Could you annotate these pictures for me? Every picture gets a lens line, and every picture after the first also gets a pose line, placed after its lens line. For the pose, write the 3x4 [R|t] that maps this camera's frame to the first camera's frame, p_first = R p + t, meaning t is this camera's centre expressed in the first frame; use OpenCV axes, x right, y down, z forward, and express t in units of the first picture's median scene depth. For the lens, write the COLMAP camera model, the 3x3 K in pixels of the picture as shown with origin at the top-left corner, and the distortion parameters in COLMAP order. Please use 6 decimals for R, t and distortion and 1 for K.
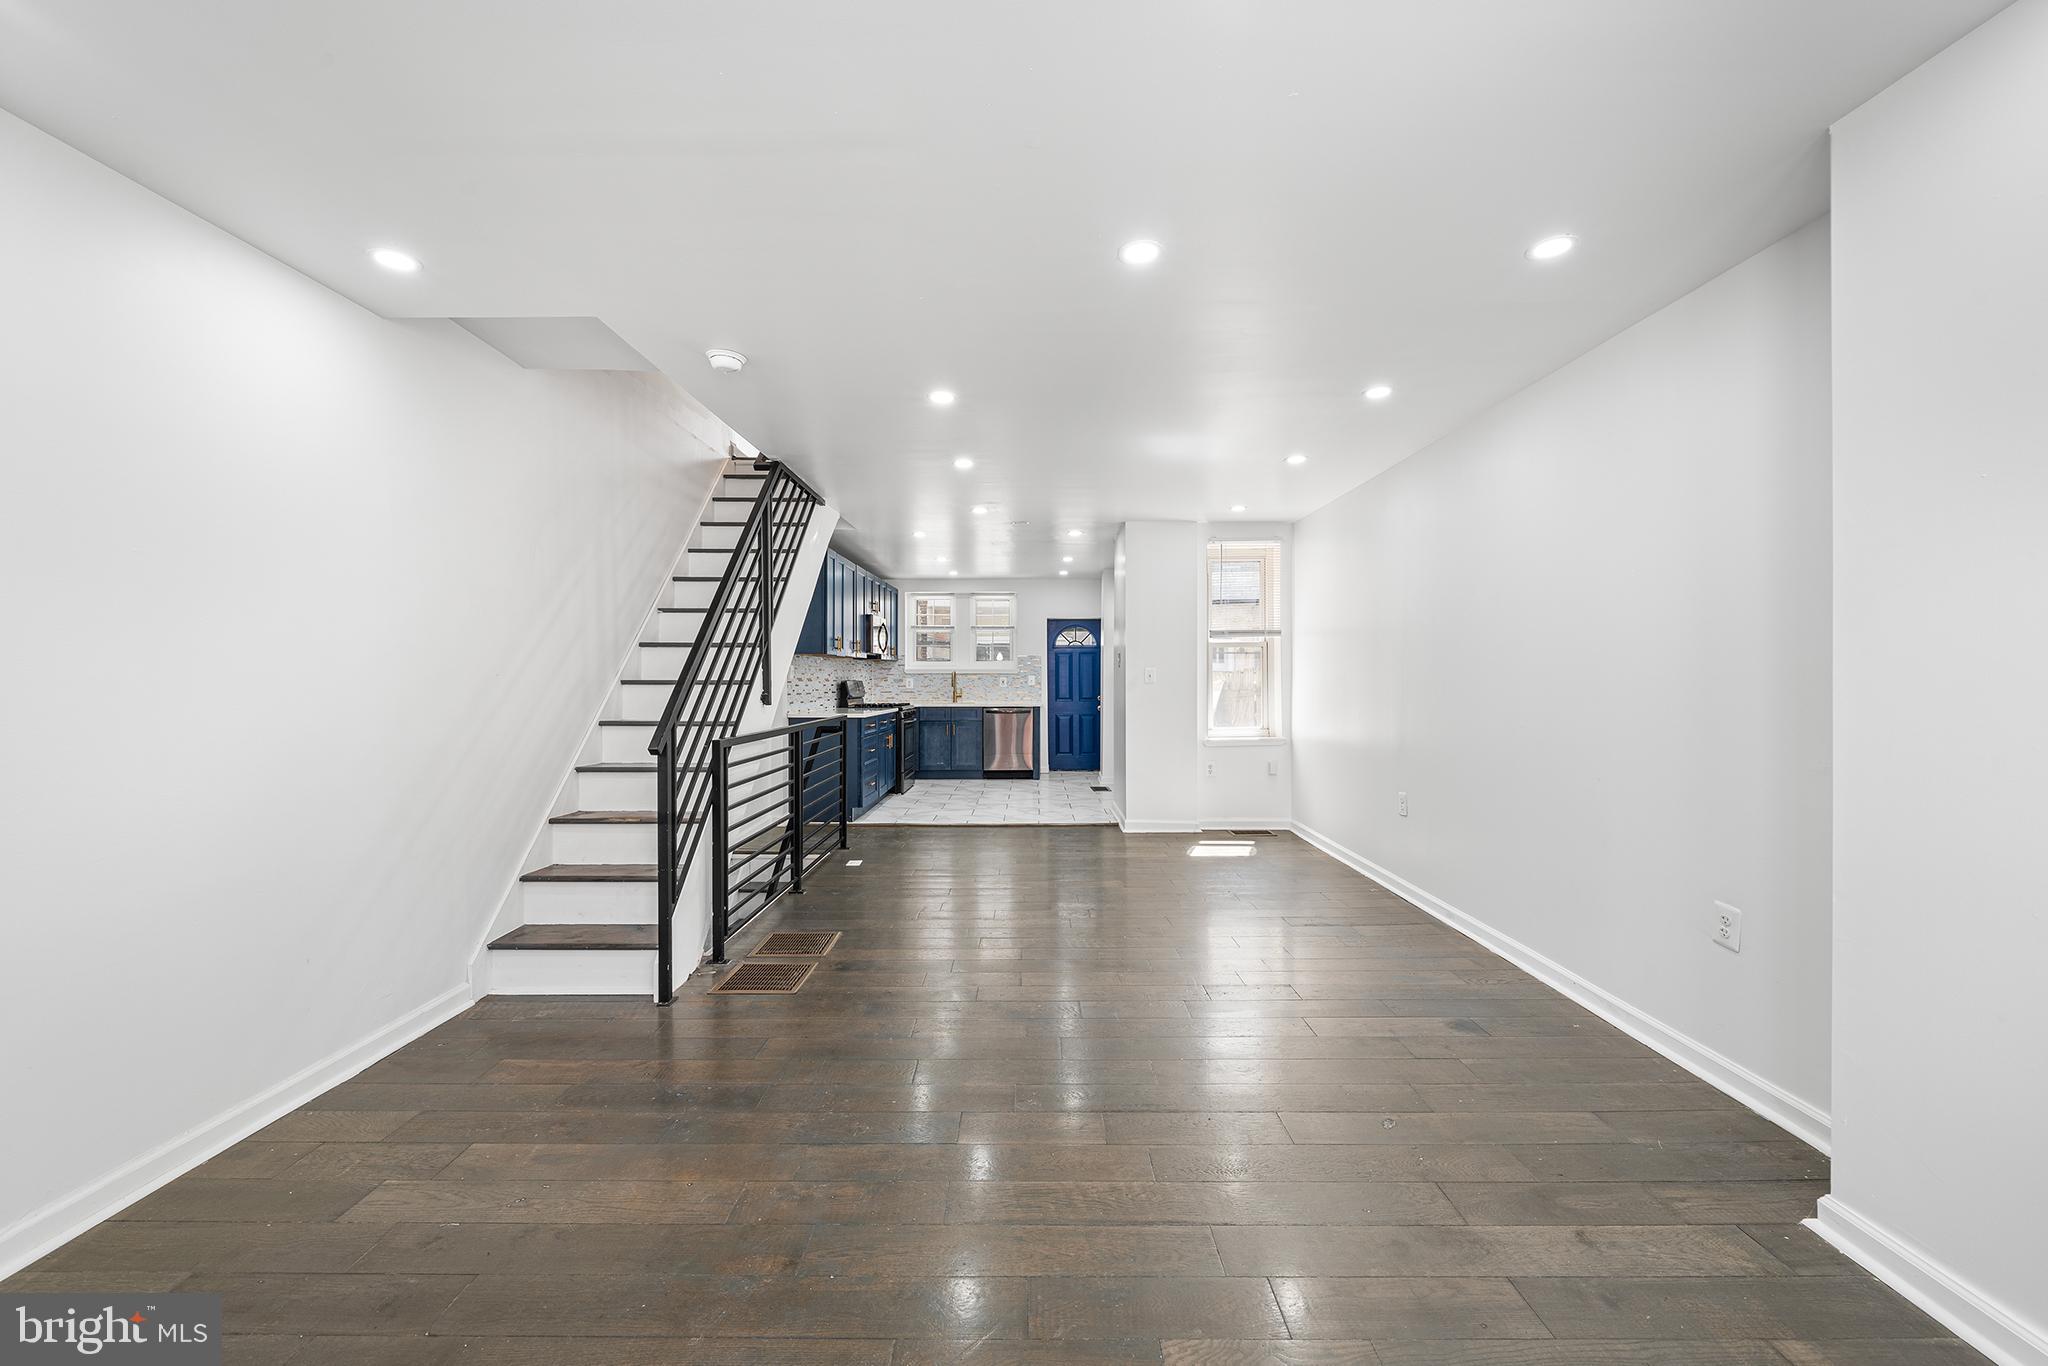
lens RADIAL K [[759.4, 0, 1016.6], [0, 759.4, 686.3], [0, 0, 1]] dist [0.000141, -0.000048]
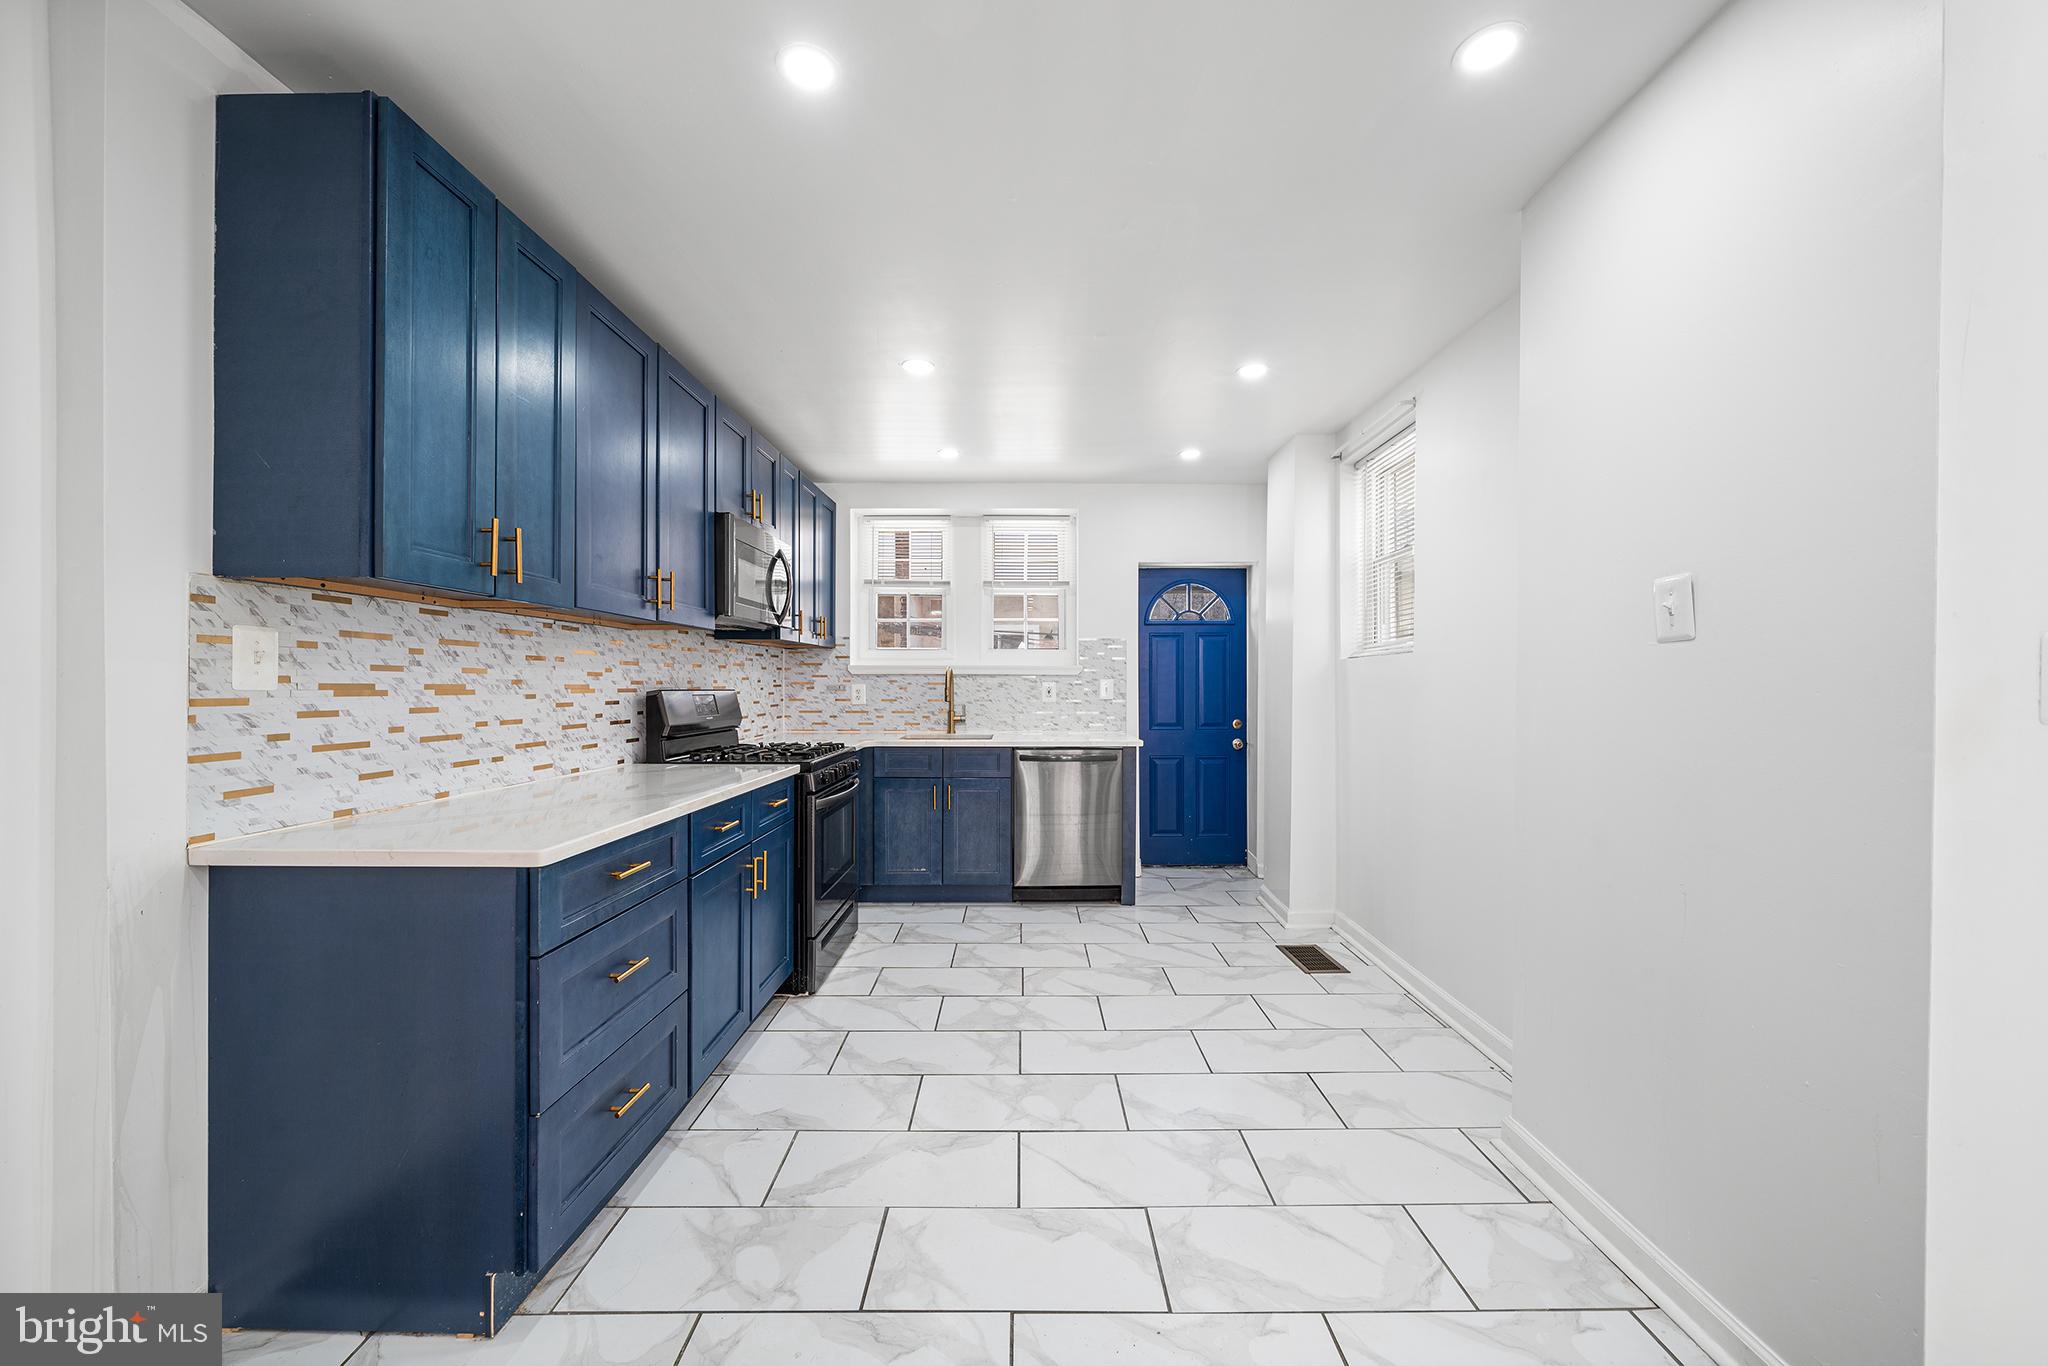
lens RADIAL K [[759.4, 0, 1022.2], [0, 759.4, 686.3], [0, 0, 1]] dist [0.000141, -0.000048]
pose [[0.999872, 0.003102, 0.015727, -0.045264], [-0.003015, 0.999980, -0.005589, -0.006829], [-0.015744, 0.005541, 0.999861, 0.534096]]
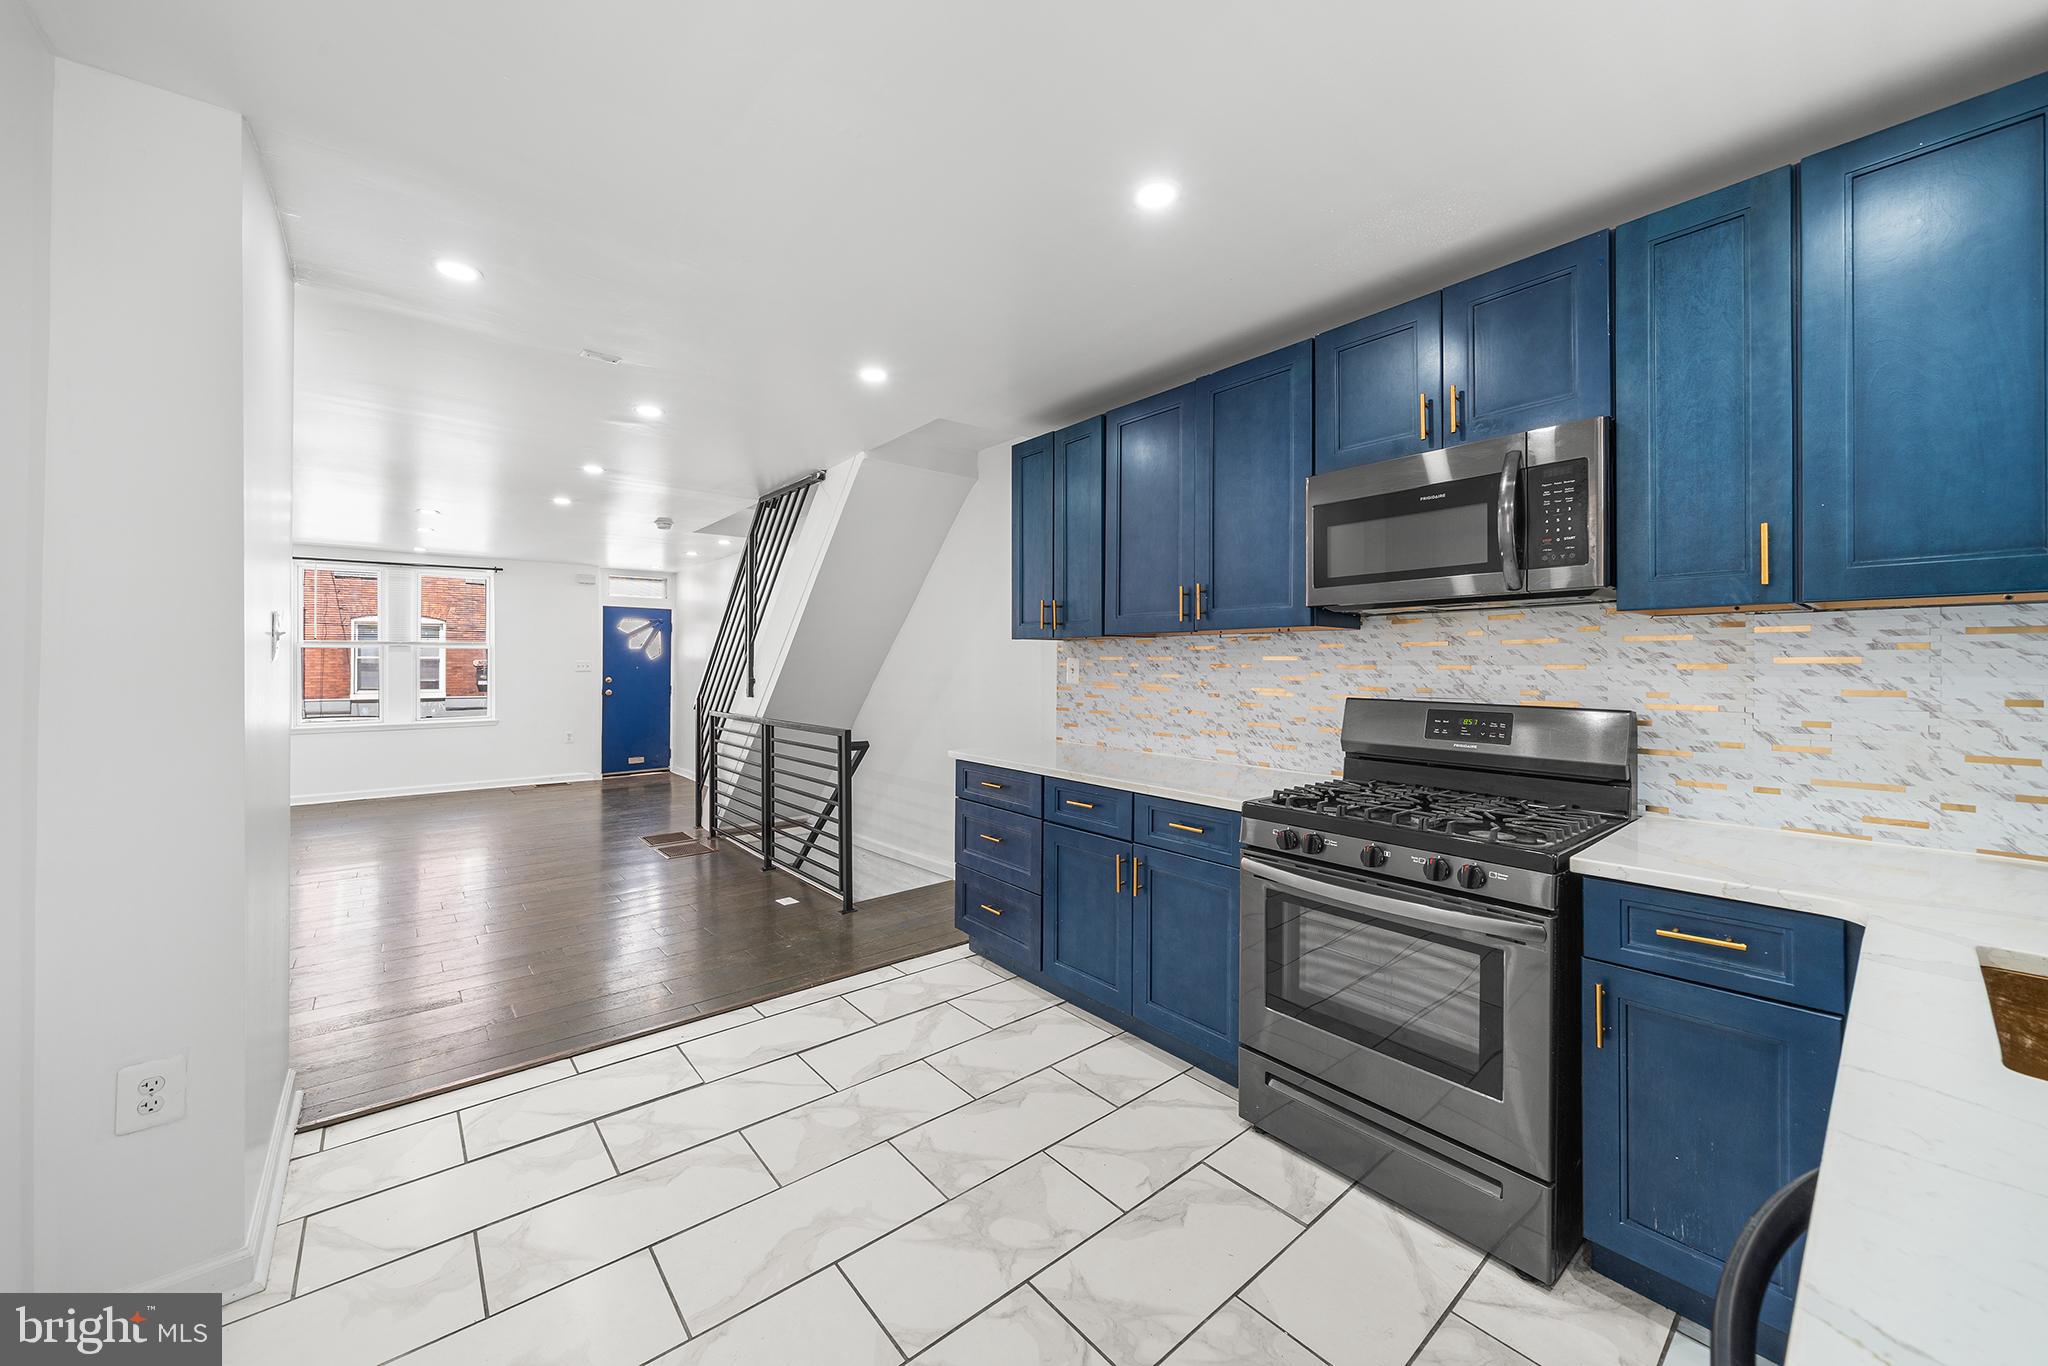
lens RADIAL K [[759.4, 0, 1023.9], [0, 759.4, 655.6], [0, 0, 1]] dist [0.000141, -0.000048]
pose [[-0.756233, -0.007692, -0.654257, 0.075539], [-0.007222, 0.999968, -0.003409, -0.020030], [0.654263, 0.002147, -0.756264, 0.985699]]
